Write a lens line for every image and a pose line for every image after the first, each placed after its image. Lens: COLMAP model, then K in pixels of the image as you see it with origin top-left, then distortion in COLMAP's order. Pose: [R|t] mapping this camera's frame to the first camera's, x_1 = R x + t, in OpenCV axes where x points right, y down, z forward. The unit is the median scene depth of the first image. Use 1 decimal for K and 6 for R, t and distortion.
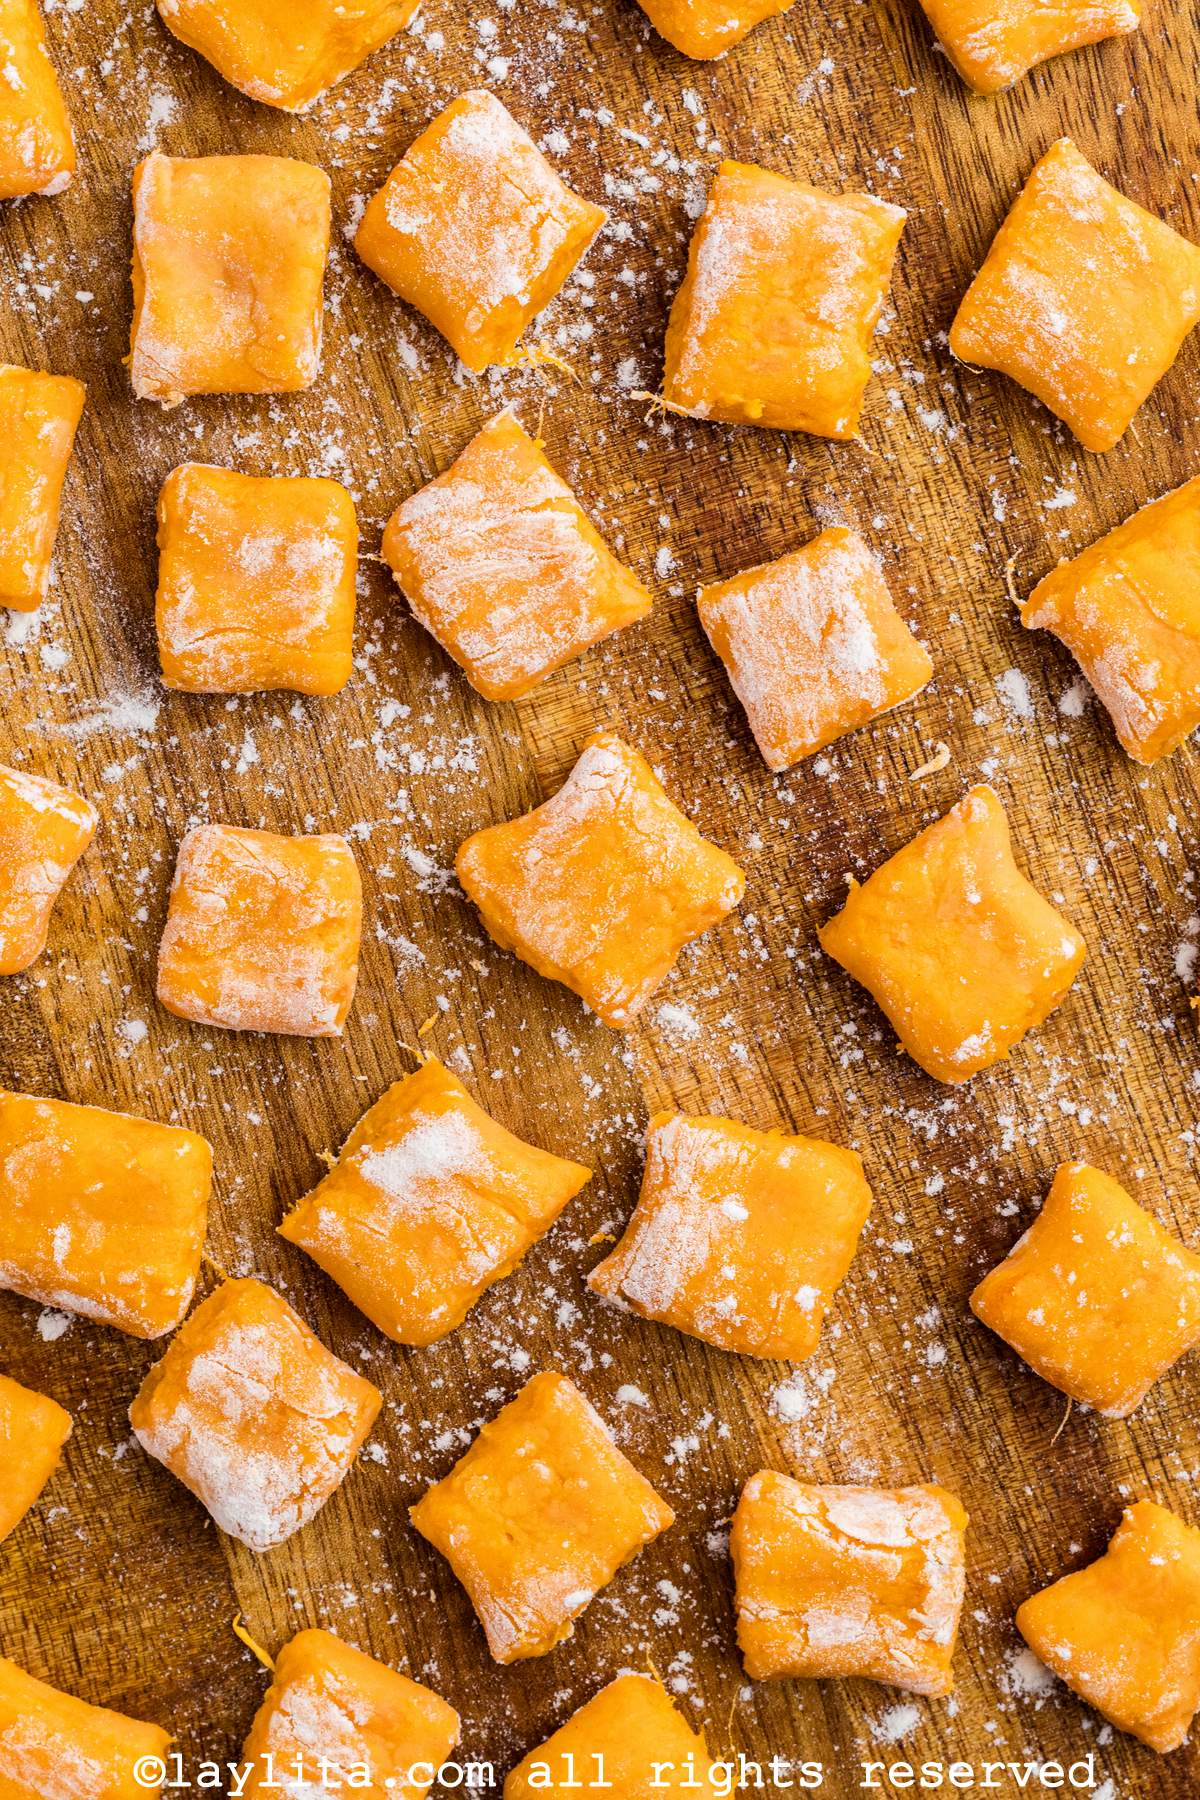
lens RADIAL K [[4864.1, 0, 600.0], [0, 4864.1, 900.0], [0, 0, 1]] dist [-0.016833, -0.070843]
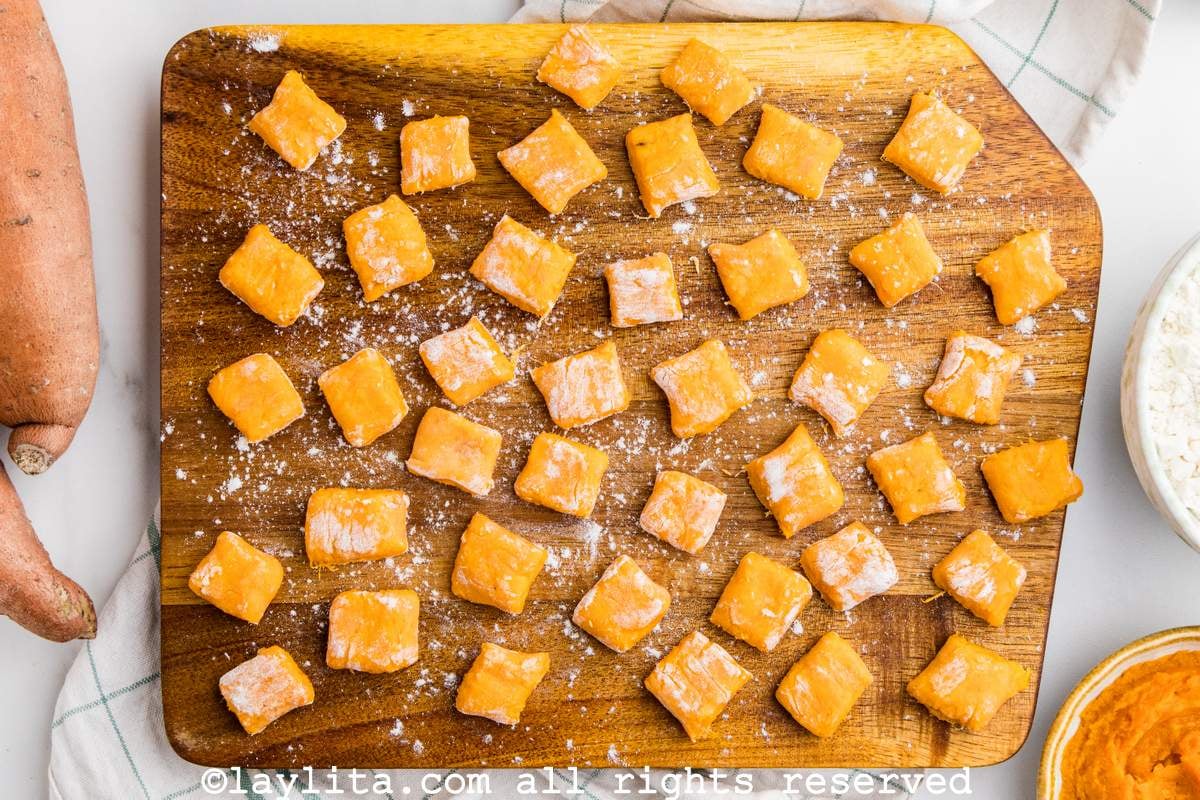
lens RADIAL K [[3242.7, 0, 600.0], [0, 3242.7, 400.0], [0, 0, 1]] dist [-0.016833, -0.070843]
pose [[0.296612, -0.954658, 0.025496, -0.070014], [0.951292, 0.293006, -0.095867, 0.120318], [0.084049, 0.052689, 0.995068, -0.848132]]
